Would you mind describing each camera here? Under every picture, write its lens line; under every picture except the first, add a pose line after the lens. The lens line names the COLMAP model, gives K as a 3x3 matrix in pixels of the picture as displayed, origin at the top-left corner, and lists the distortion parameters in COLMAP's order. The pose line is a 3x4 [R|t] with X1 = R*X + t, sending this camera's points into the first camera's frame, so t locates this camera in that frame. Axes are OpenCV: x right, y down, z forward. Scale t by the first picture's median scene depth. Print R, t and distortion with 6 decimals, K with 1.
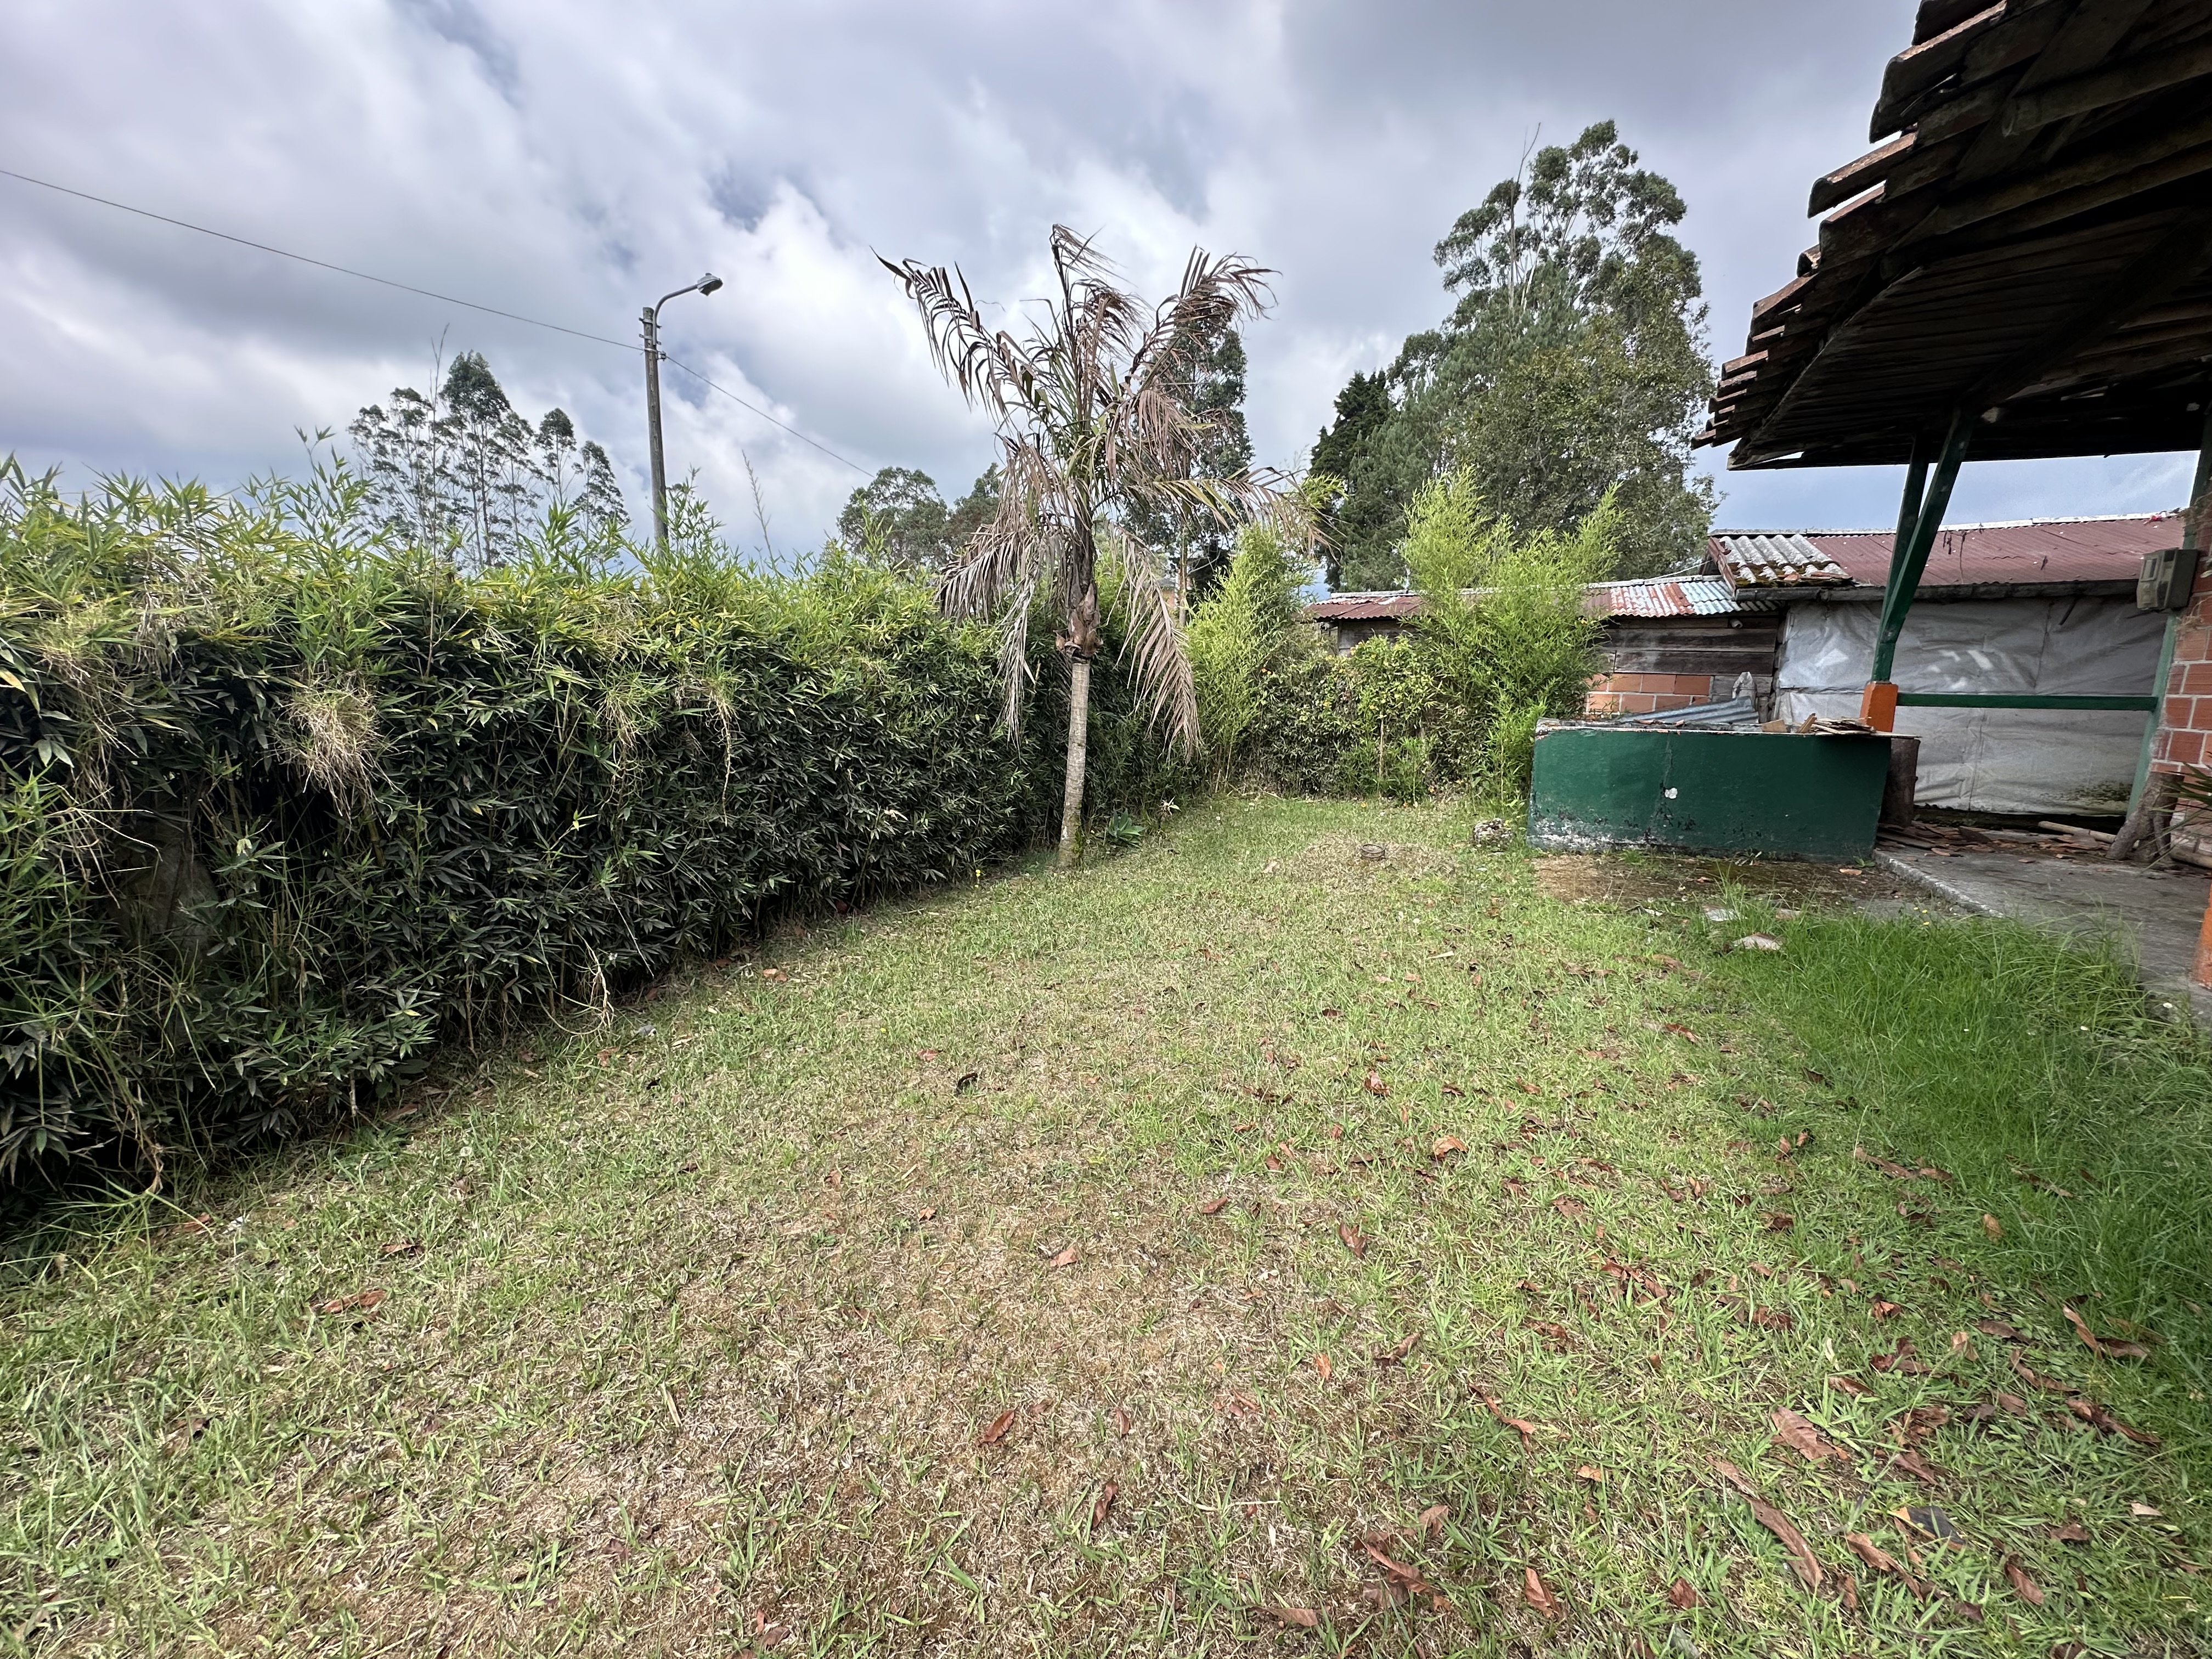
lens RADIAL K [[880.3, 0, 1101.6], [0, 880.3, 827.1], [0, 0, 1]] dist [-0.001188, 0.000170]
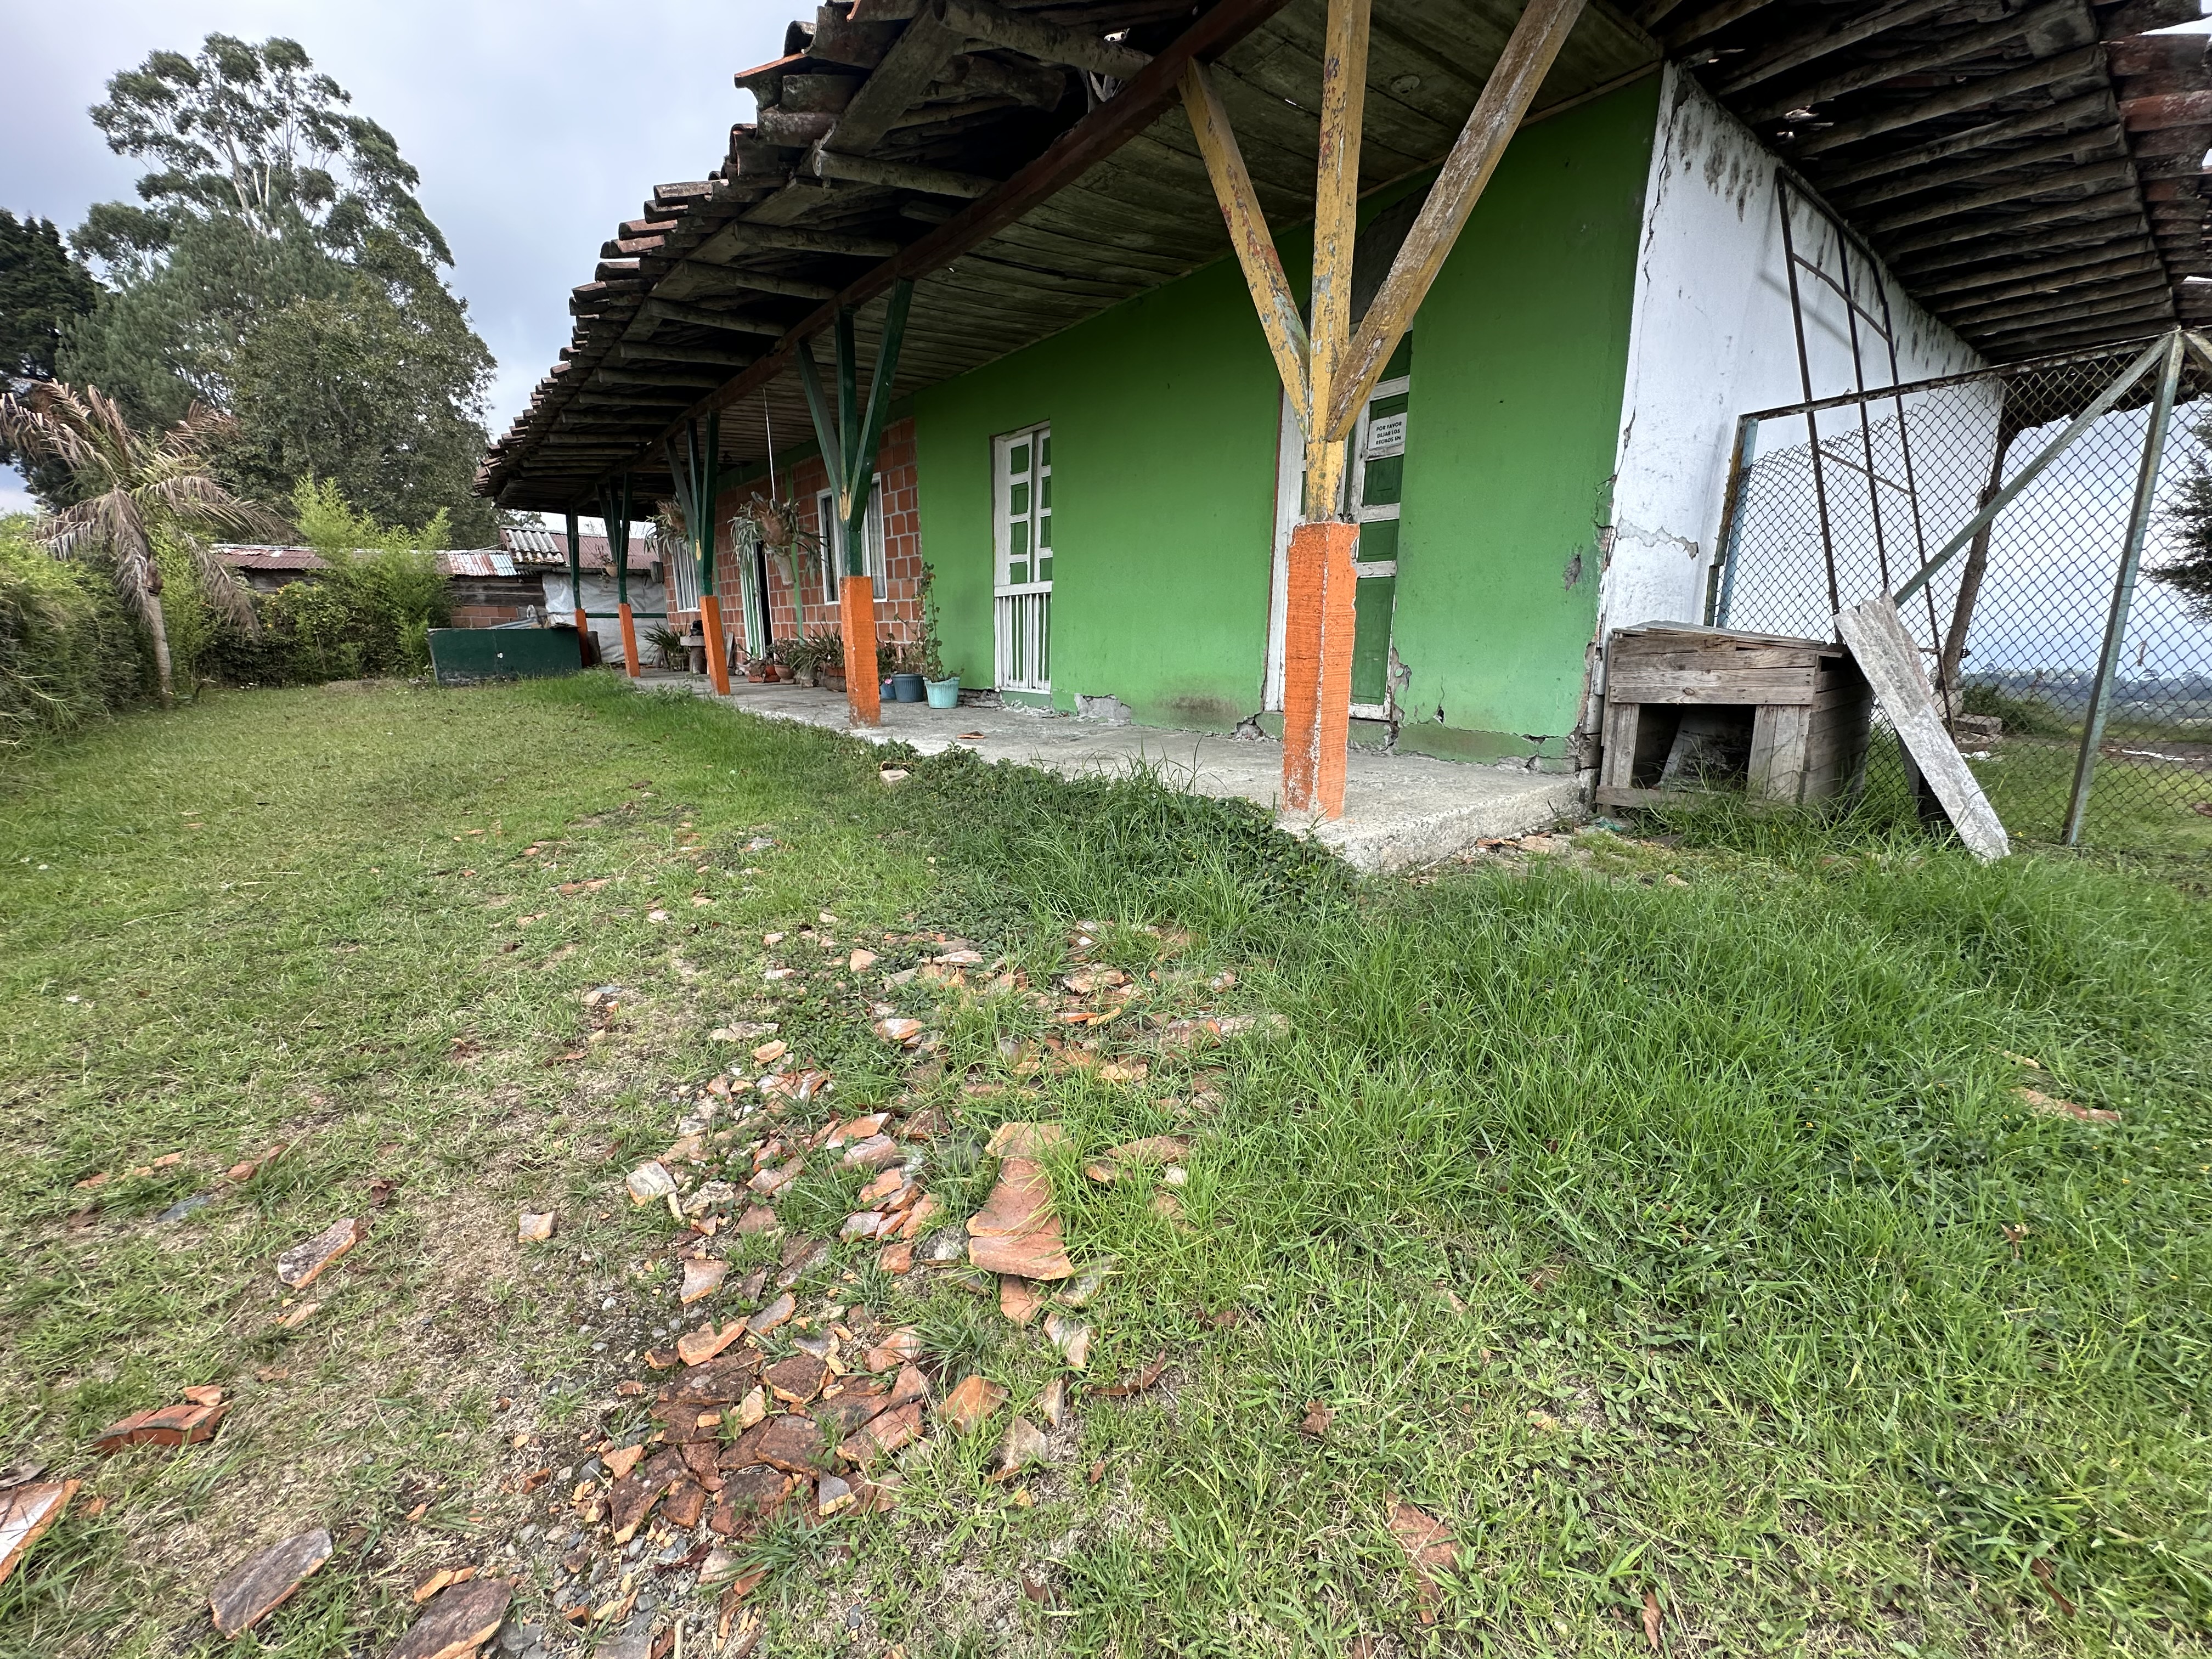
lens RADIAL K [[880.3, 0, 1101.6], [0, 880.3, 827.1], [0, 0, 1]] dist [-0.001188, 0.000170]
pose [[0.422207, -0.219194, 0.879599, -0.591538], [0.157528, 0.973303, 0.166931, 0.184390], [-0.892707, 0.068082, 0.445465, -1.008476]]
